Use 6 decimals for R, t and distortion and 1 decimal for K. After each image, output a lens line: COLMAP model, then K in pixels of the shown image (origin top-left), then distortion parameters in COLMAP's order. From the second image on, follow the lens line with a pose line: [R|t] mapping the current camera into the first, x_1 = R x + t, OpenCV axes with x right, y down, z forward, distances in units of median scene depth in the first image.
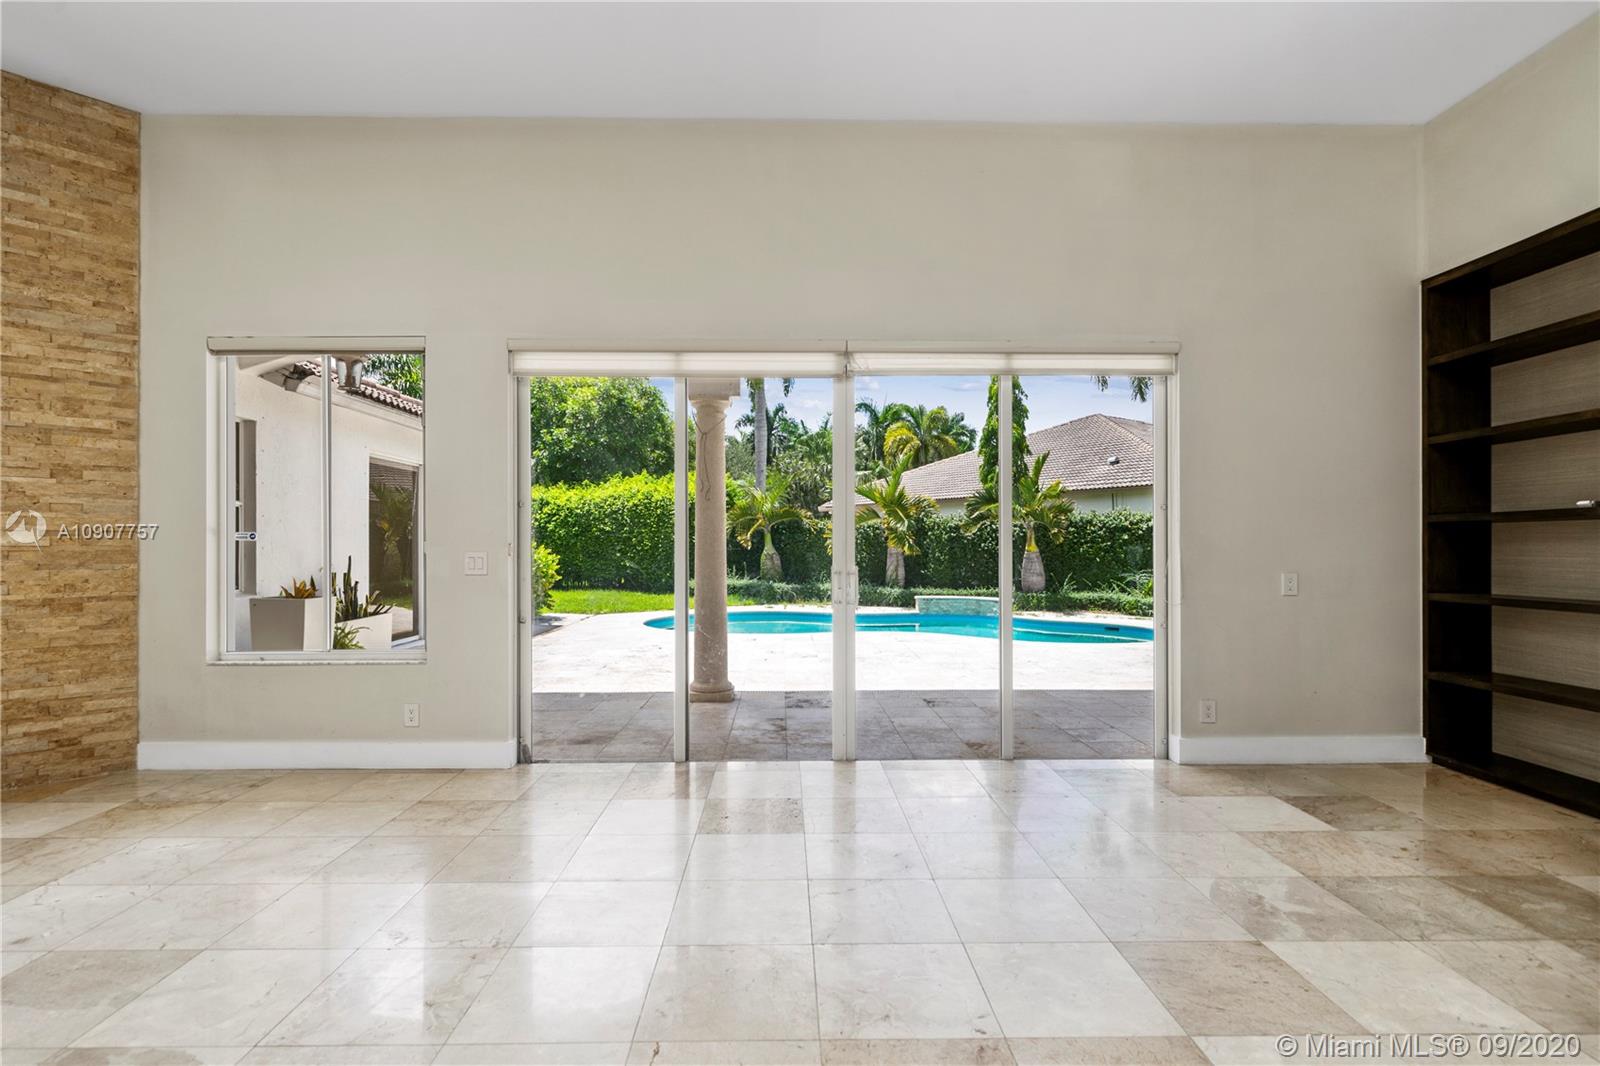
lens RADIAL K [[774.6, 0, 802.8], [0, 774.6, 543.0], [0, 0, 1]] dist [0.002014, -0.000281]
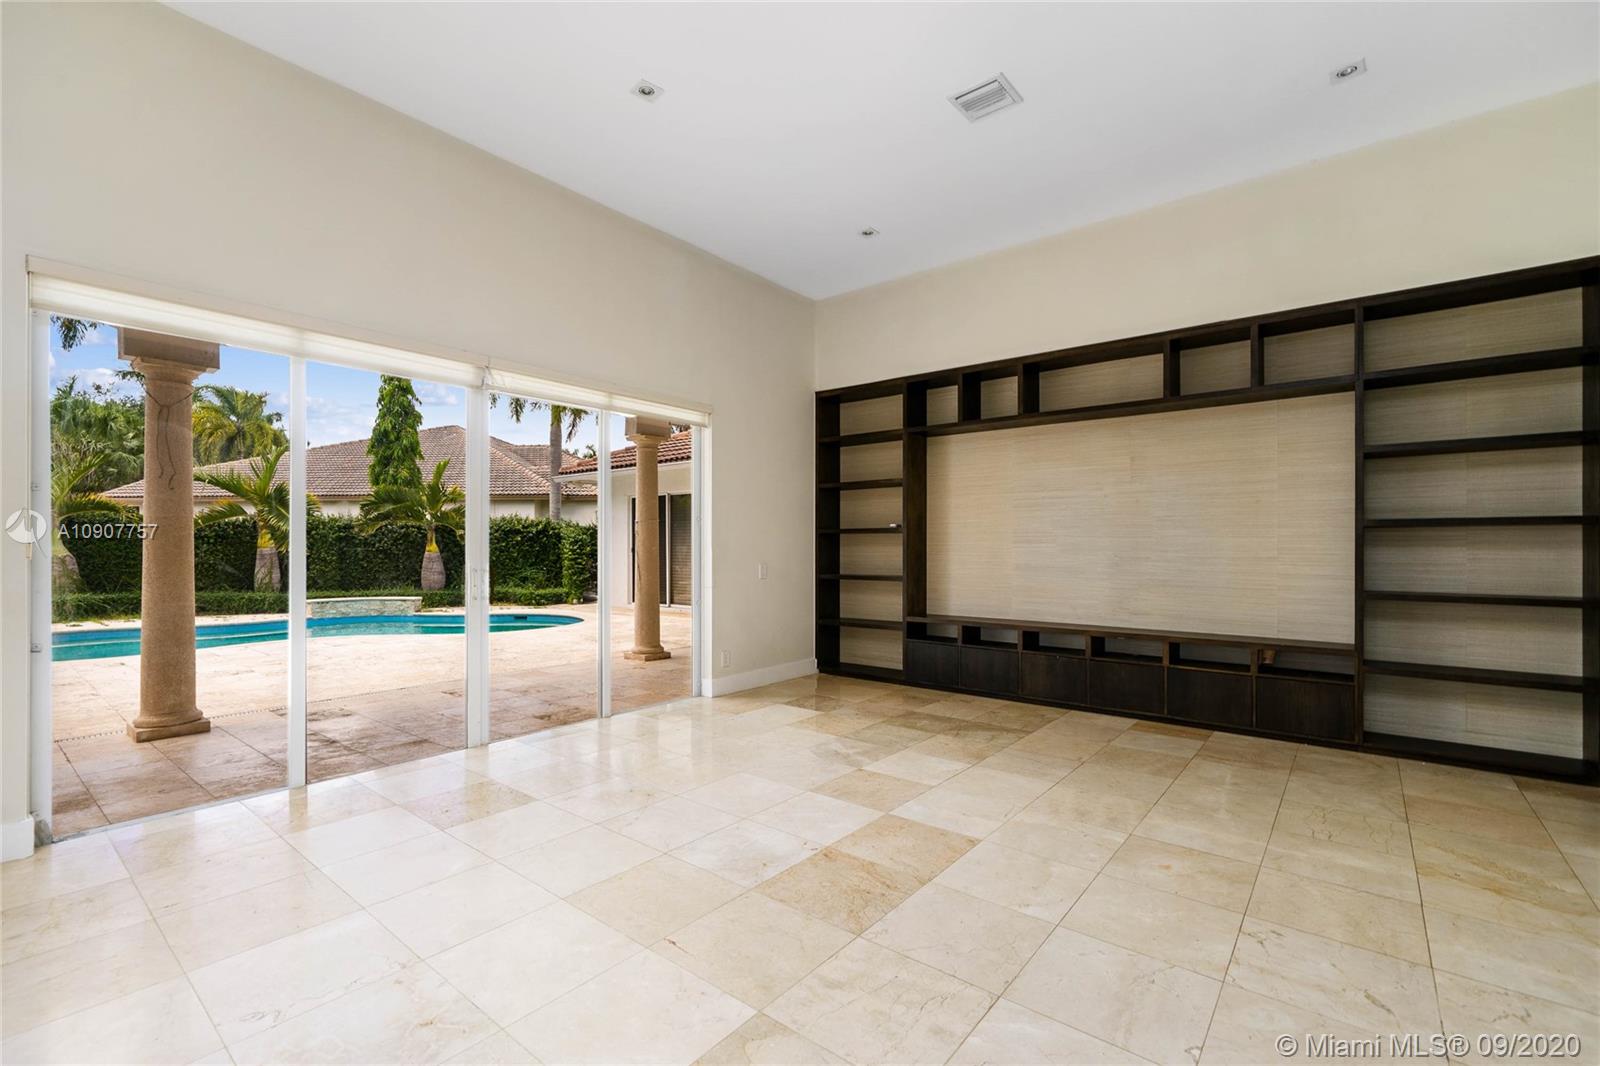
lens RADIAL K [[690.5, 0, 795.2], [0, 690.5, 549.7], [0, 0, 1]] dist [-0.004338, -0.000306]
pose [[0.648209, -0.003511, 0.761454, -0.391006], [-0.003439, 0.999966, 0.007538, -0.001635], [-0.761455, -0.007505, 0.648175, 0.045857]]
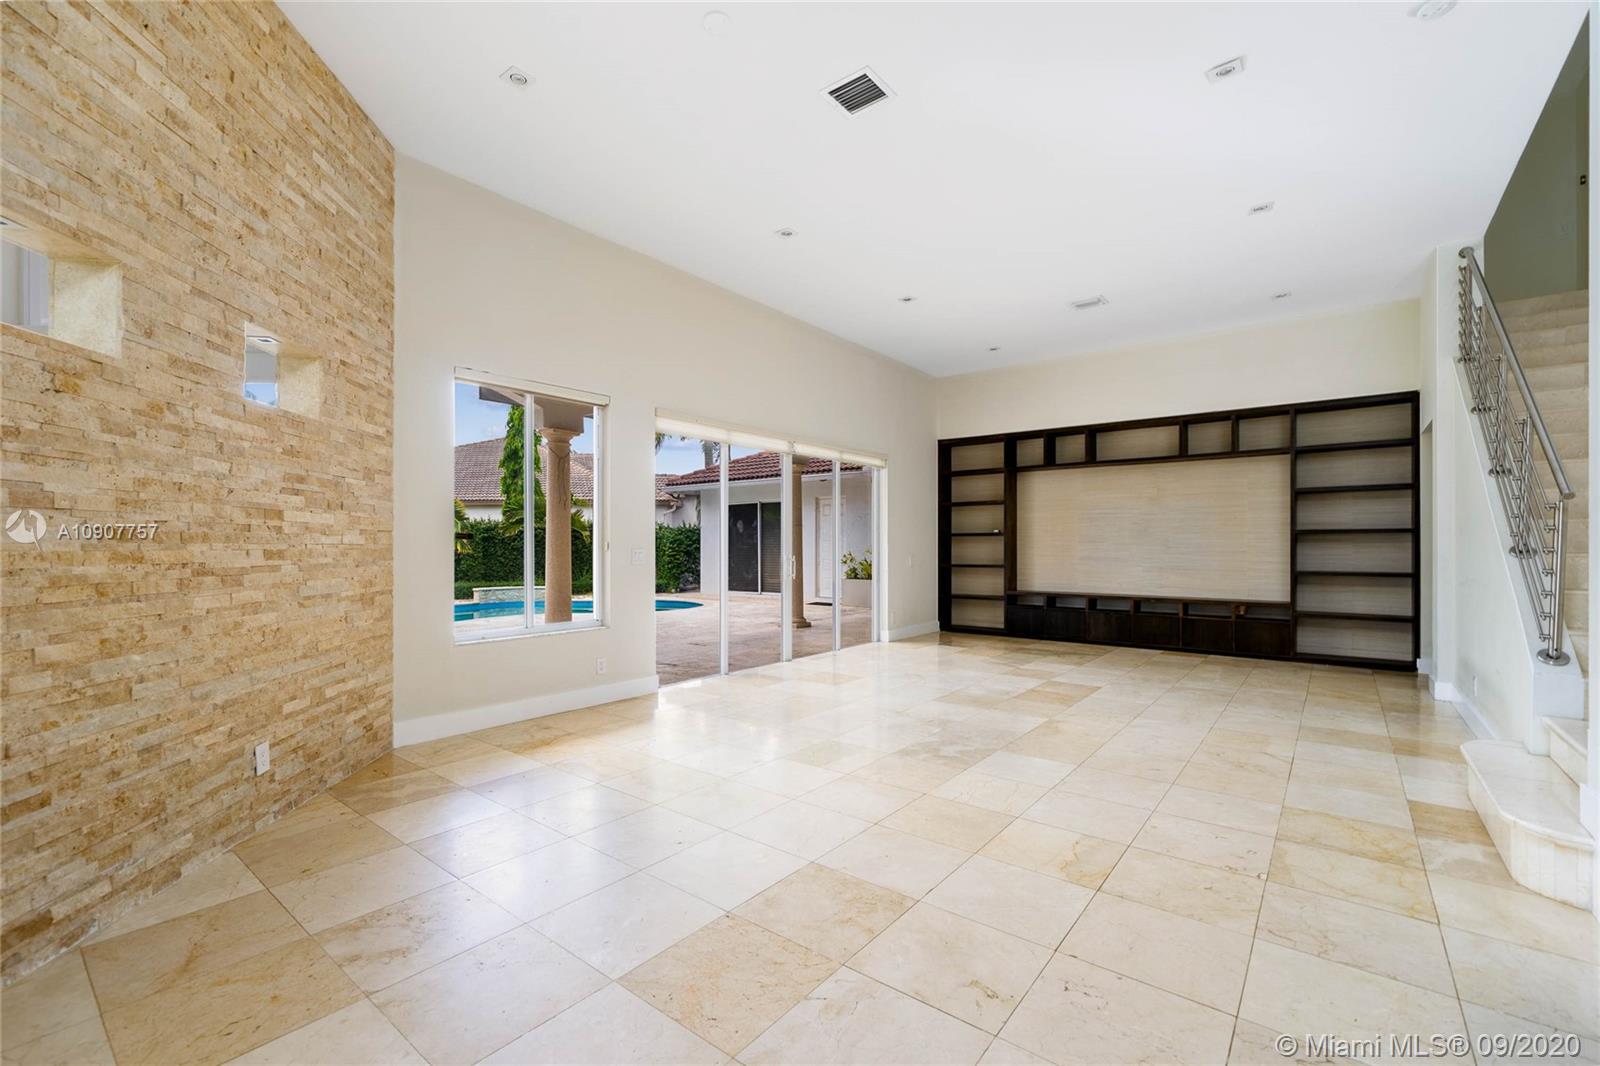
lens RADIAL K [[690.5, 0, 792.9], [0, 690.5, 539.6], [0, 0, 1]] dist [-0.004338, -0.000306]
pose [[0.630522, 0.007744, 0.776132, -1.251741], [-0.005133, 0.999970, -0.005808, 0.000103], [-0.776154, -0.000322, 0.630543, -0.051737]]
